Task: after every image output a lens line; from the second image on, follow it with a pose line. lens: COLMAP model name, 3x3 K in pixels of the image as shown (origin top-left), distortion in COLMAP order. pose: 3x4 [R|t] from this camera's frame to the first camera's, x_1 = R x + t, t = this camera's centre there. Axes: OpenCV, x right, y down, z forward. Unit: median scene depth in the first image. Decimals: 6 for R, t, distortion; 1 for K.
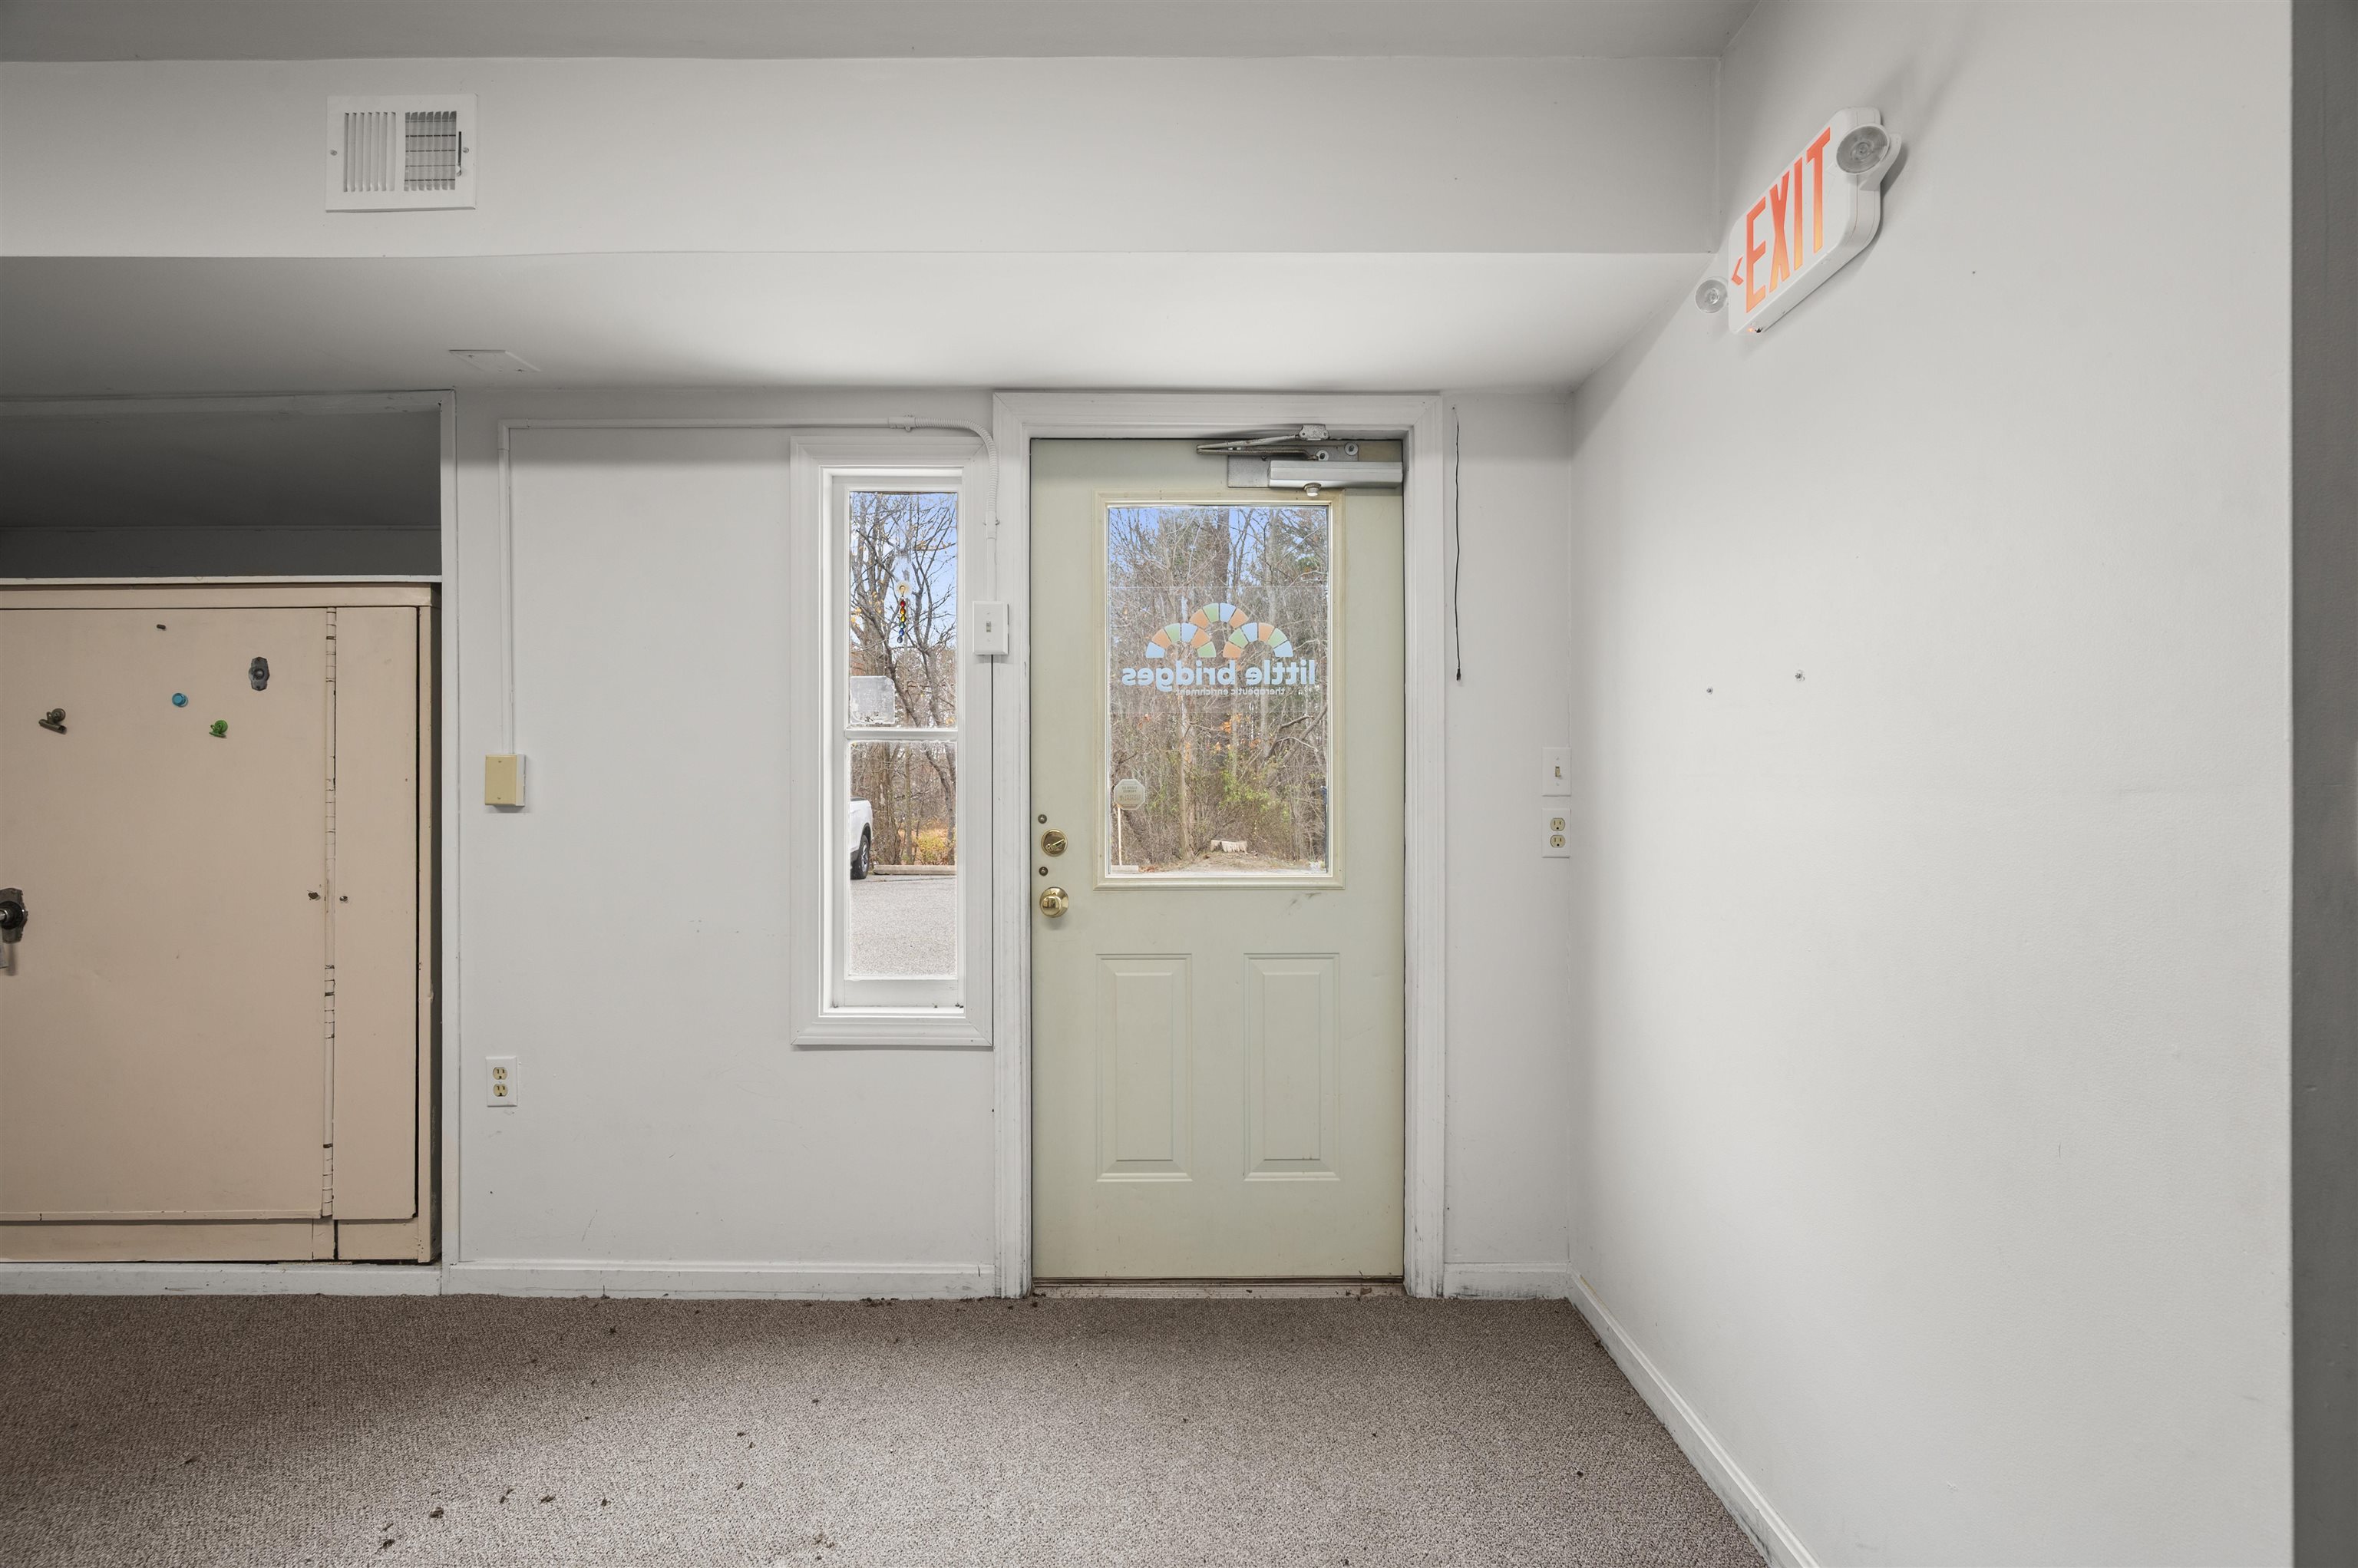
lens RADIAL K [[980.7, 0, 1179.0], [0, 980.7, 781.2], [0, 0, 1]] dist [-0.002403, -0.000196]
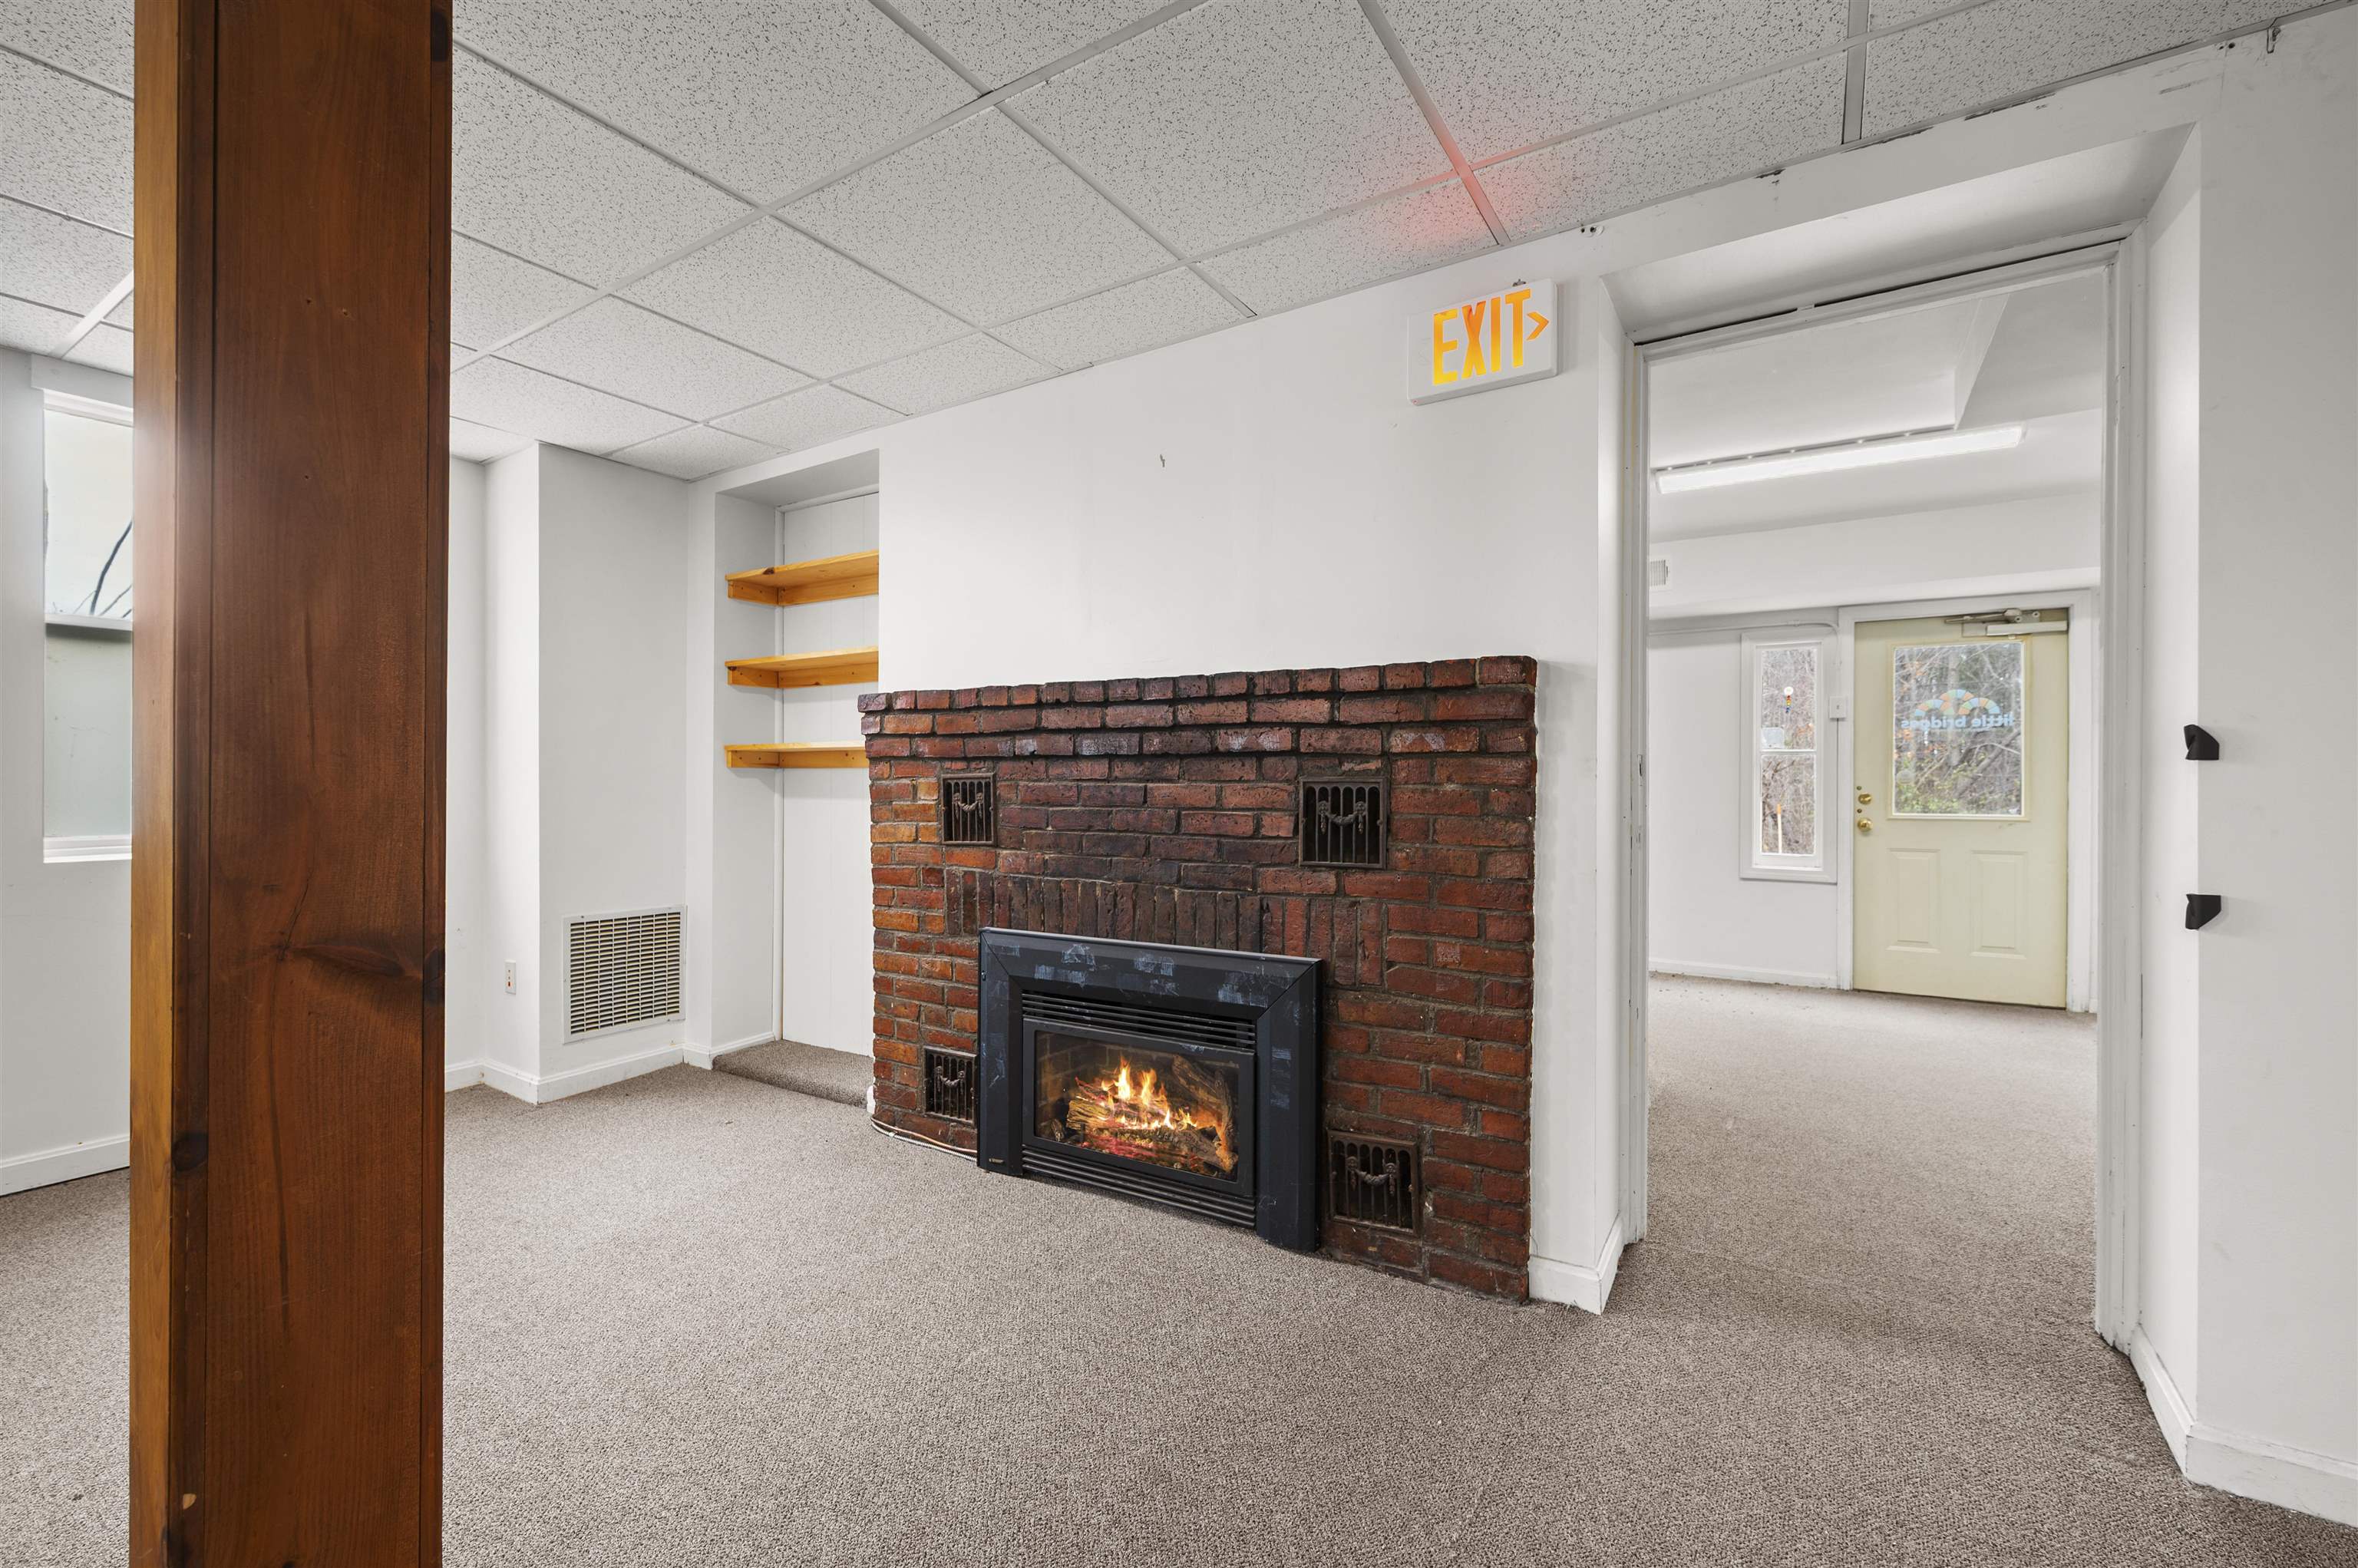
lens RADIAL K [[980.7, 0, 1186.9], [0, 980.7, 783.4], [0, 0, 1]] dist [-0.002403, -0.000196]
pose [[0.851496, 0.005749, -0.524330, -0.277150], [-0.004555, 0.999983, 0.003567, 0.026296], [0.524342, -0.000649, 0.851508, -1.772373]]
